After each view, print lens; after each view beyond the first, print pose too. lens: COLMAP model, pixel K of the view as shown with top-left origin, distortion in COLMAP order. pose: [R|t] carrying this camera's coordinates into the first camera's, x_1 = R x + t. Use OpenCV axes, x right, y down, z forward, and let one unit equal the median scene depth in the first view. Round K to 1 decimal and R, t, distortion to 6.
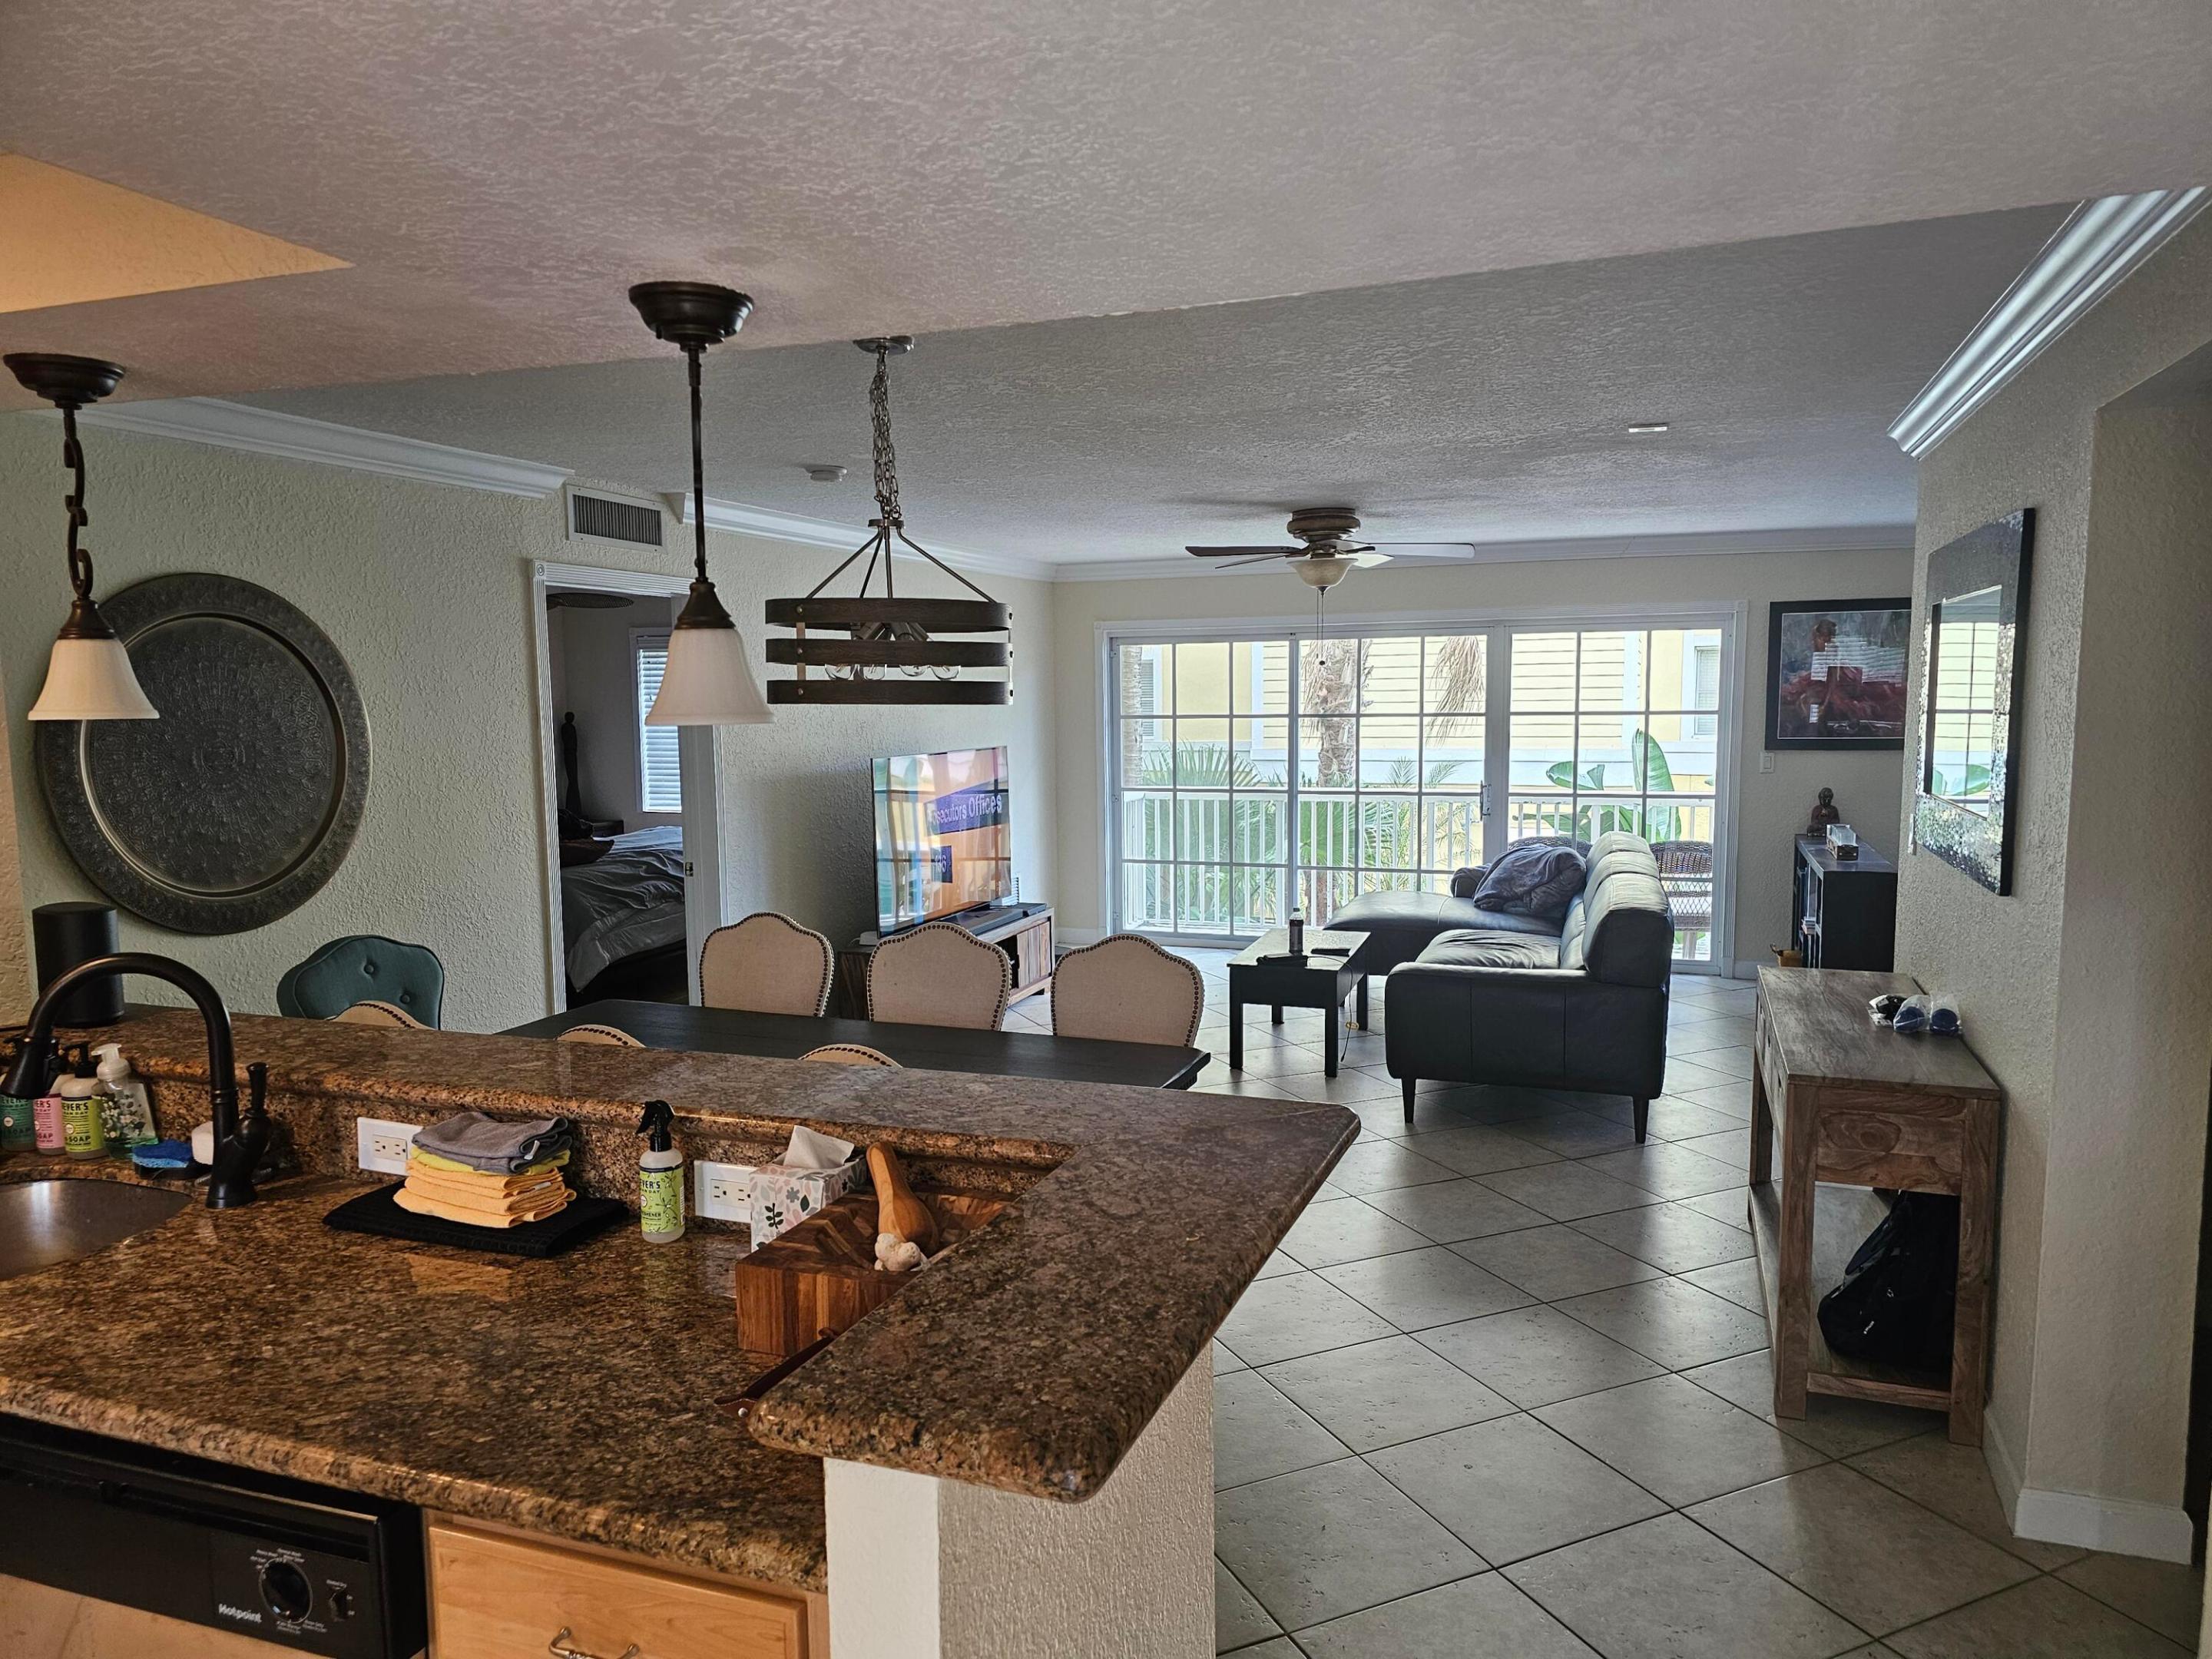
lens RADIAL K [[1502.7, 0, 1102.4], [0, 1502.7, 867.6], [0, 0, 1]] dist [-0.005934, -0.002055]
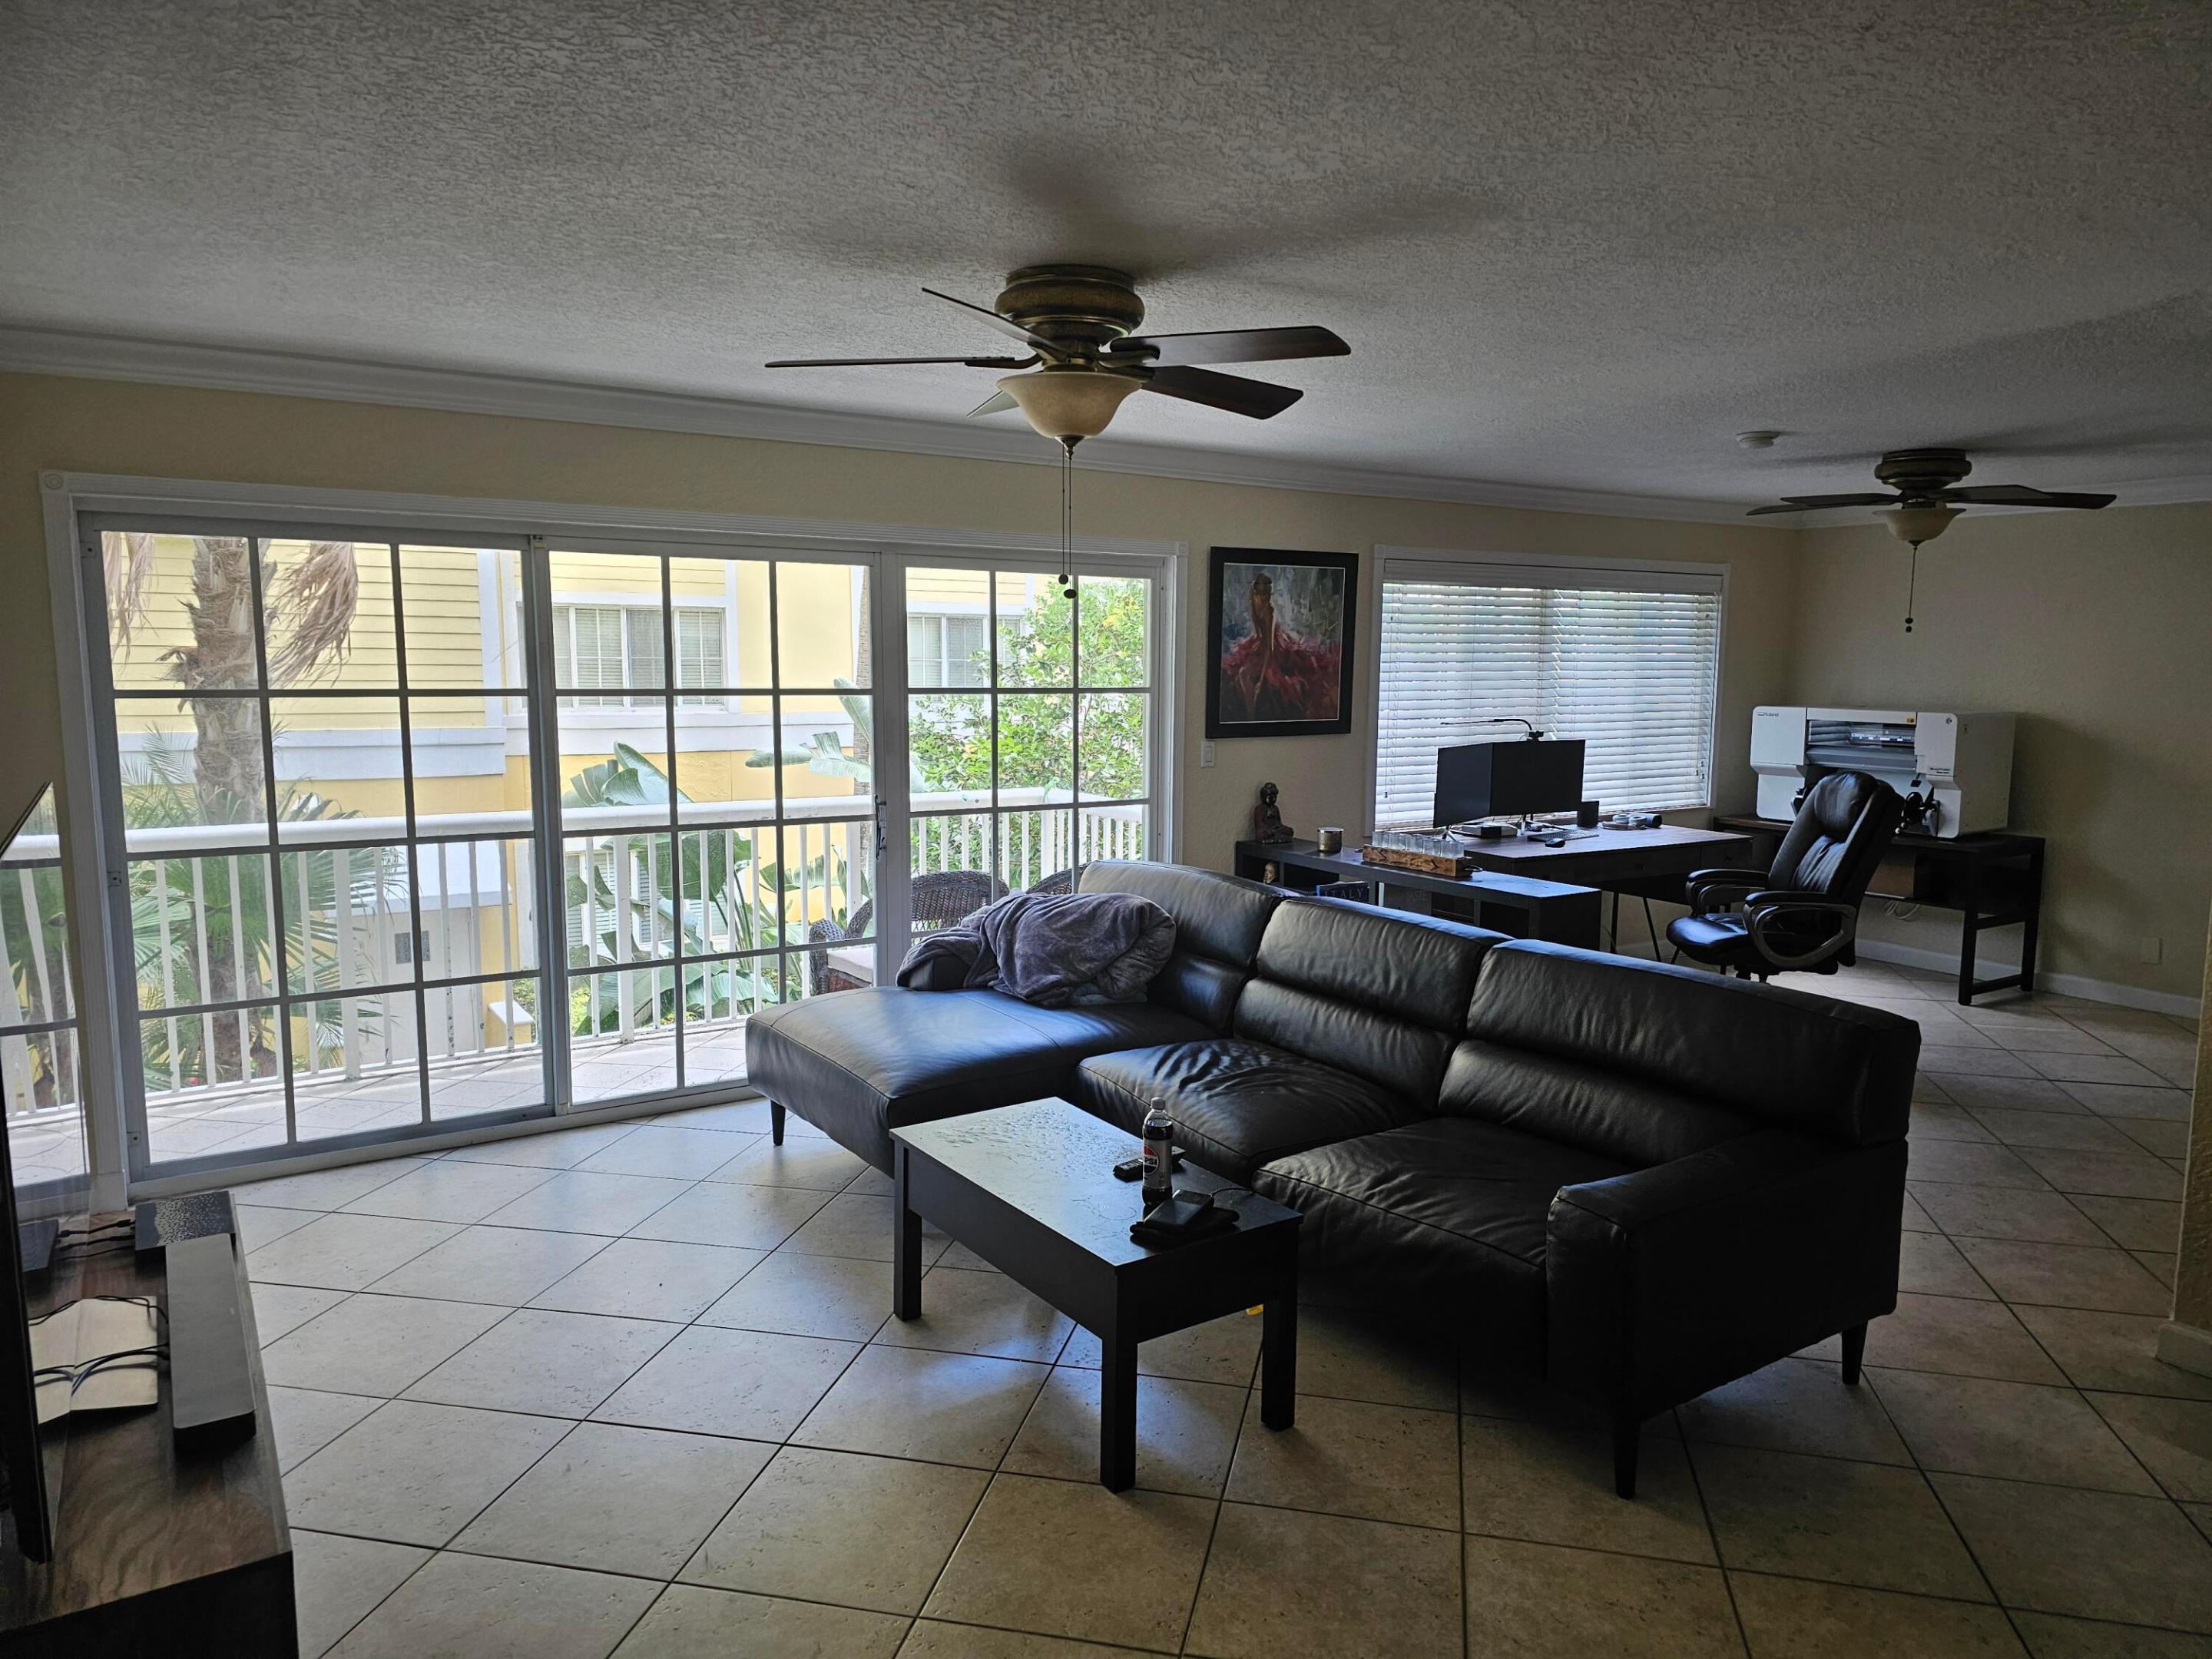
lens RADIAL K [[1502.7, 0, 1102.4], [0, 1502.7, 867.6], [0, 0, 1]] dist [-0.005934, -0.002055]
pose [[0.604719, -0.086323, 0.791747, -0.216101], [0.071119, 0.995990, 0.054272, -0.058184], [-0.793257, 0.023488, 0.608434, 0.576219]]
